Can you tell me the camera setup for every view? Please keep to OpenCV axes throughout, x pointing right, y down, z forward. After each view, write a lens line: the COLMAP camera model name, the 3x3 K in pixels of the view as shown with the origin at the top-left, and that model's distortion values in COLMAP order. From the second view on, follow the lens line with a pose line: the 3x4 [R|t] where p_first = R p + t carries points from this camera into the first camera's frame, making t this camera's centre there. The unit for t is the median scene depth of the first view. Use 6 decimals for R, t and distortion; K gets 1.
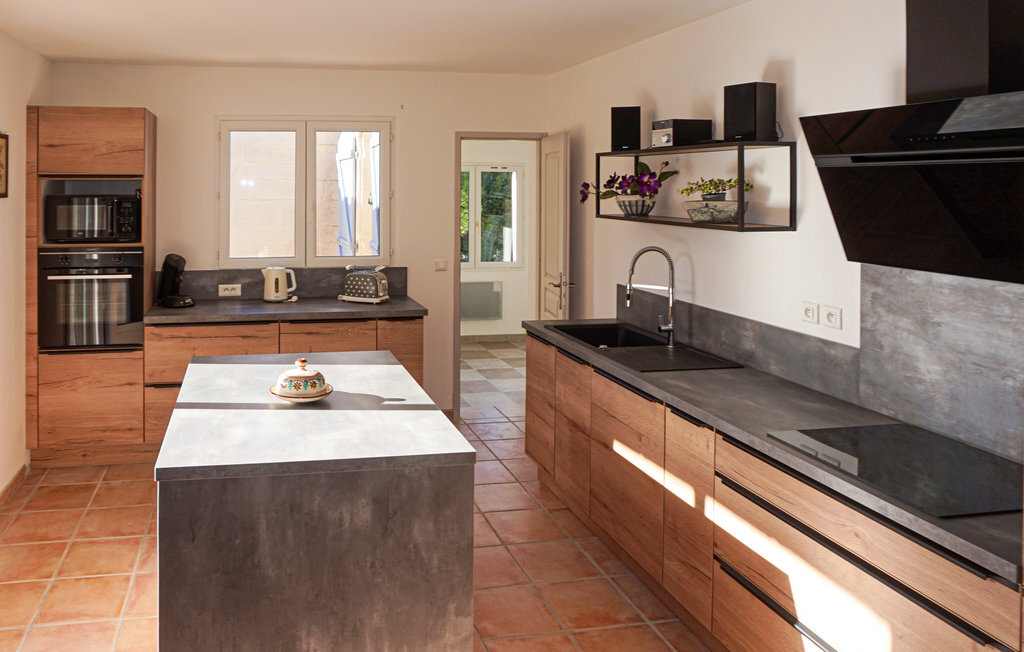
lens RADIAL K [[1098.0, 0, 512.0], [0, 1098.0, 326.0], [0, 0, 1]] dist [-0.022554, 0.011292]
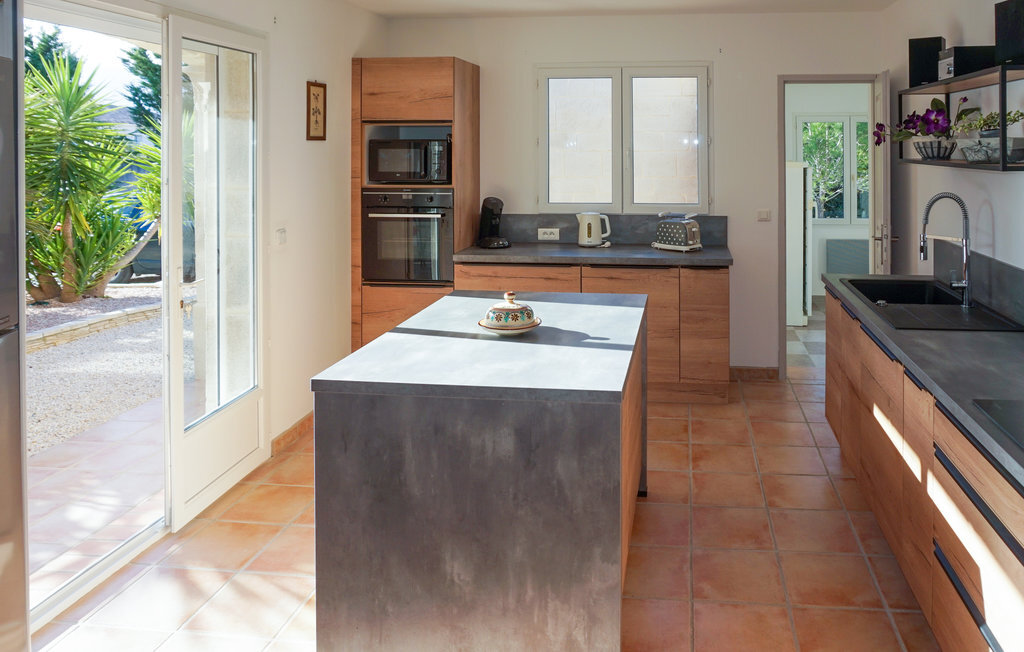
lens RADIAL K [[1100.2, 0, 511.4], [0, 1100.2, 268.7], [0, 0, 1]] dist [-0.017753, 0.000404]
pose [[0.923628, 0.039889, -0.381209, 0.144837], [-0.045896, 0.998924, -0.006675, 0.011303], [0.380532, 0.023661, 0.924465, 0.044688]]
